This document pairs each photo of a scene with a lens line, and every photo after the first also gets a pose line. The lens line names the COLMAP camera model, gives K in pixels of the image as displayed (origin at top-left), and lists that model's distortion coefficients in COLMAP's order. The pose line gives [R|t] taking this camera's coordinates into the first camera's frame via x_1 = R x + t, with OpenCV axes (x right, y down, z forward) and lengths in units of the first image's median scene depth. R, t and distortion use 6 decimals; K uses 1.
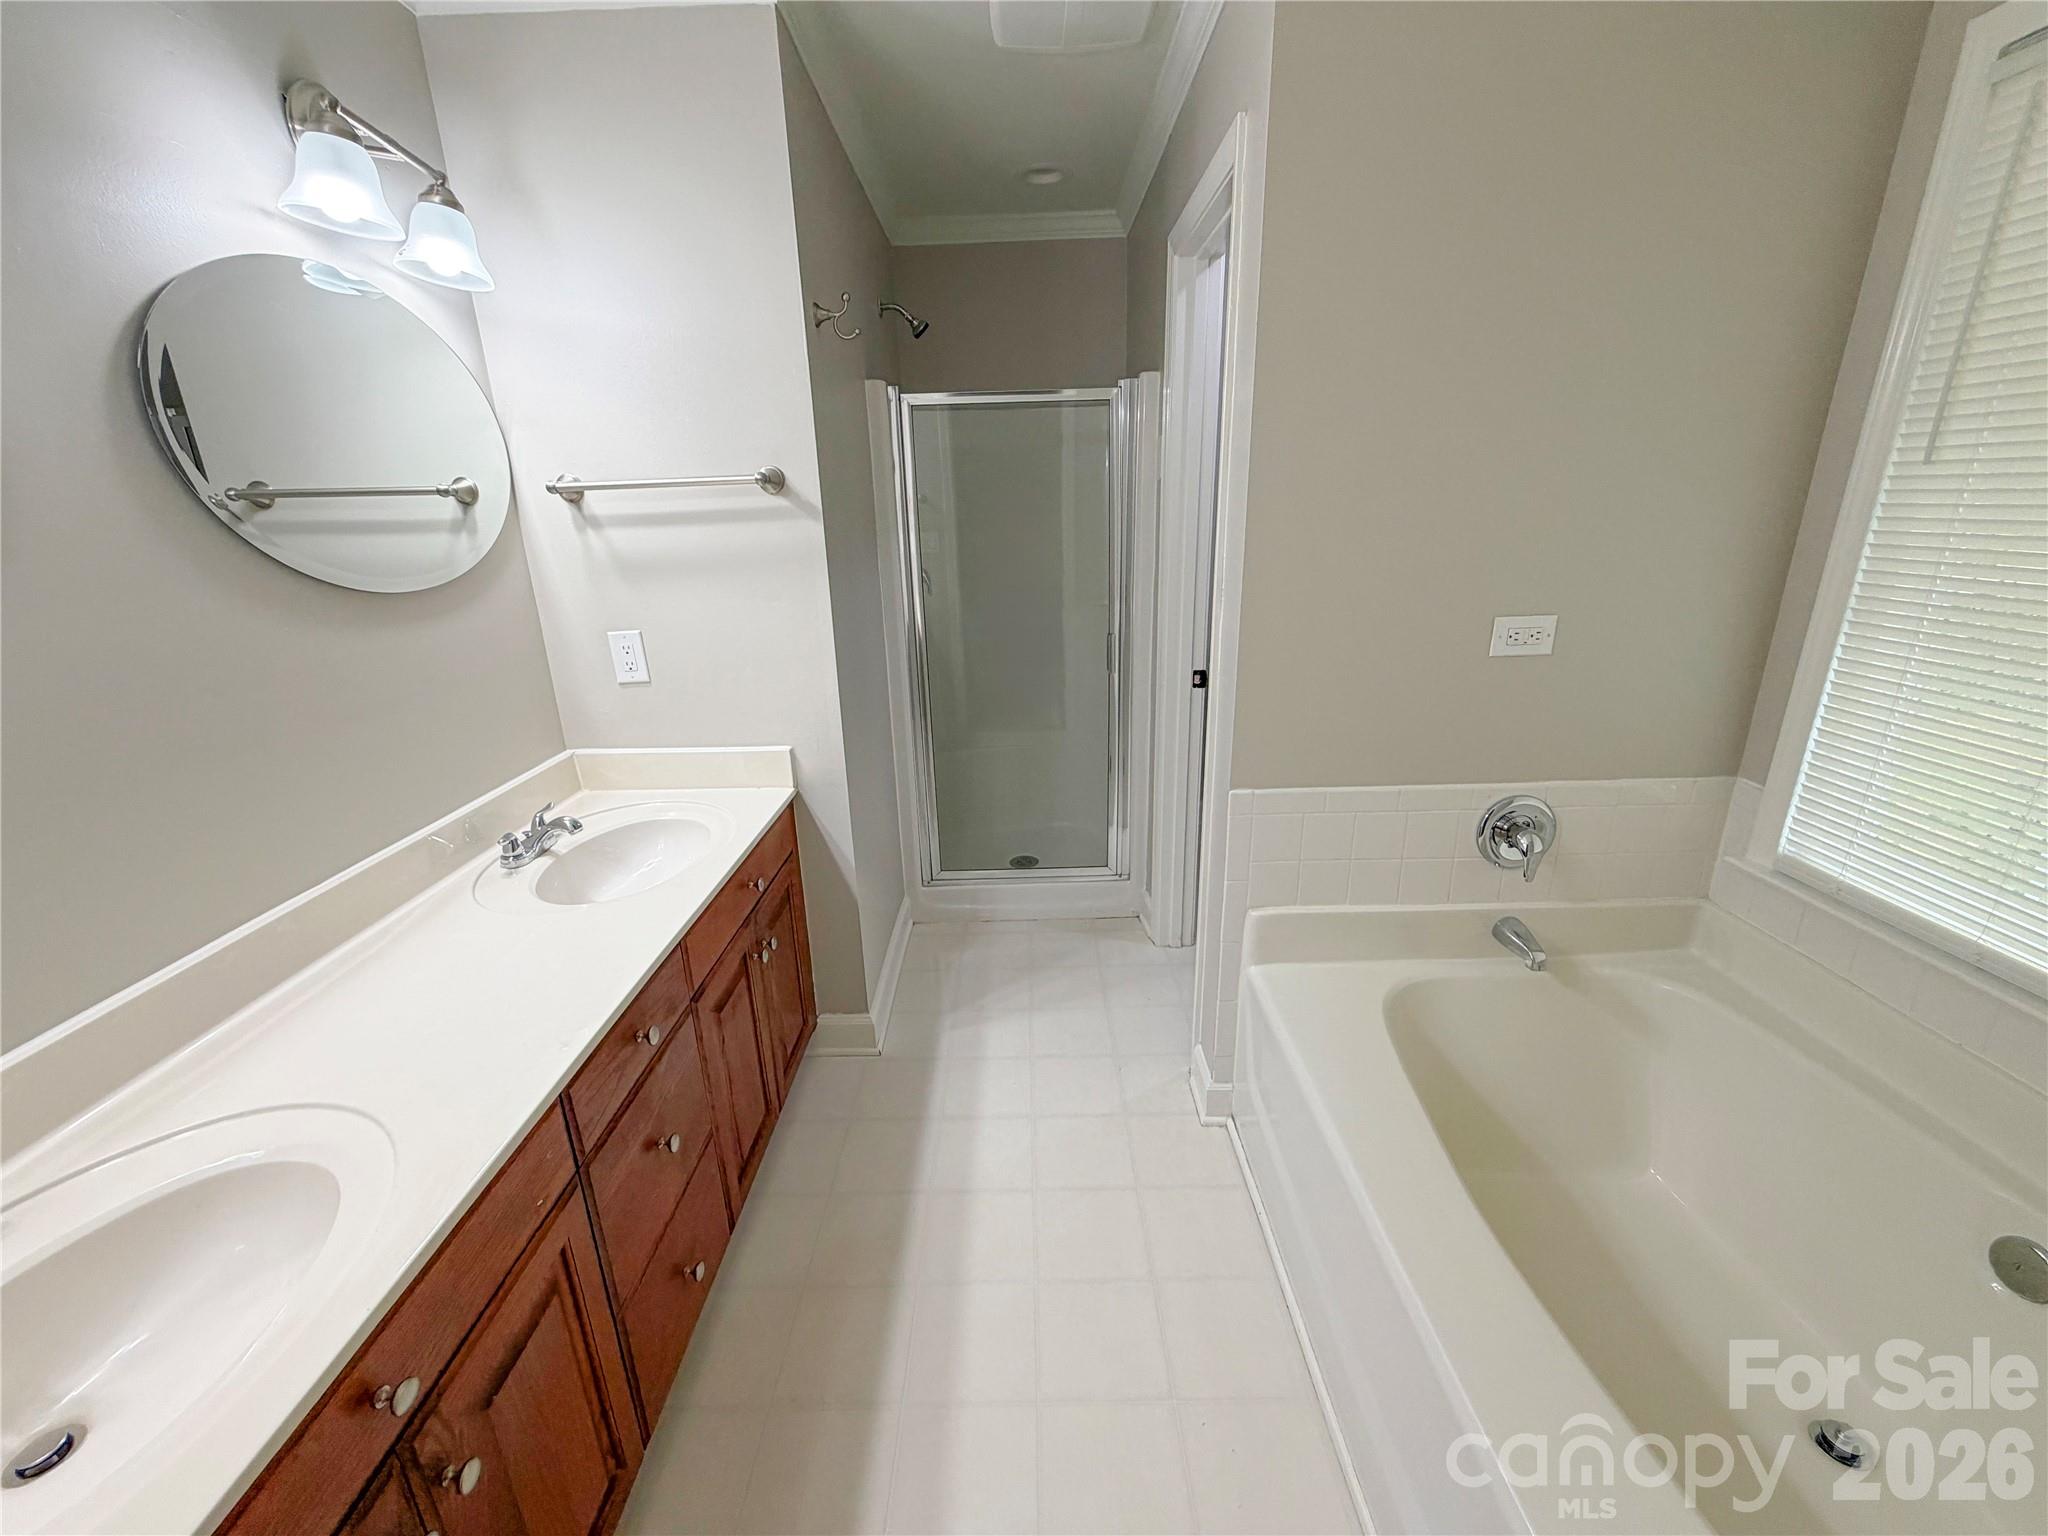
lens RADIAL K [[827.2, 0, 1027.7], [0, 827.2, 763.8], [0, 0, 1]] dist [-0.000584, -0.000075]
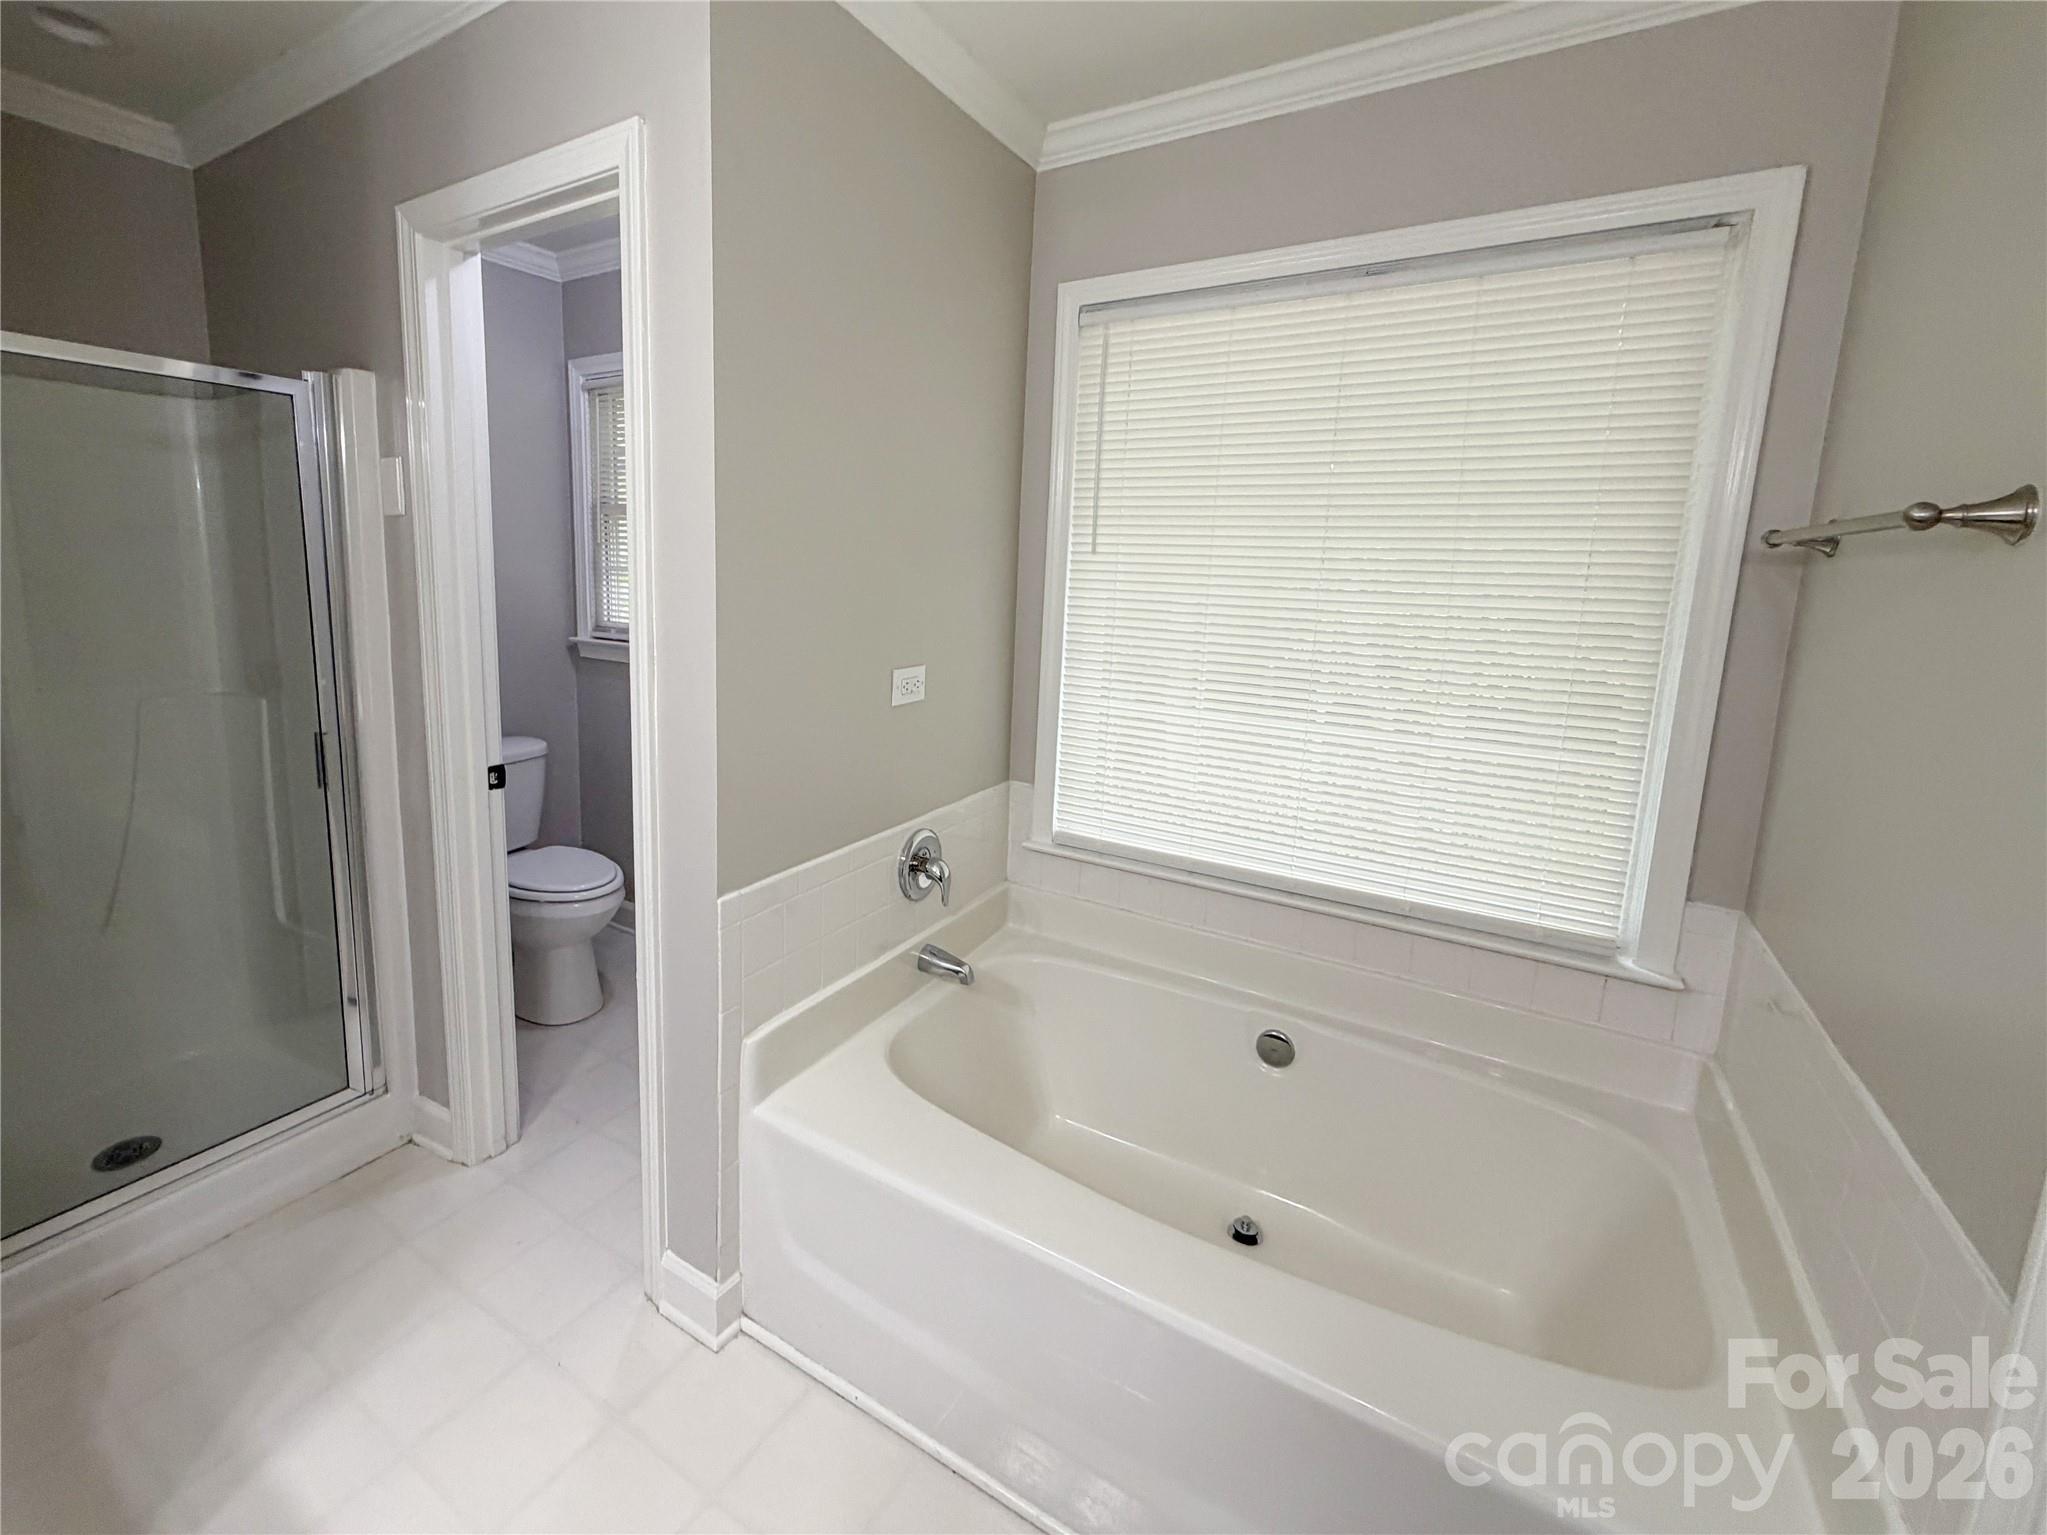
lens RADIAL K [[876.7, 0, 971.7], [0, 876.7, 697.4], [0, 0, 1]] dist [0.000277, -0.000102]
pose [[0.541923, -0.083305, 0.836289, -0.301427], [0.212405, 0.976347, -0.040384, -0.068346], [-0.813144, 0.199517, 0.546800, 0.273867]]
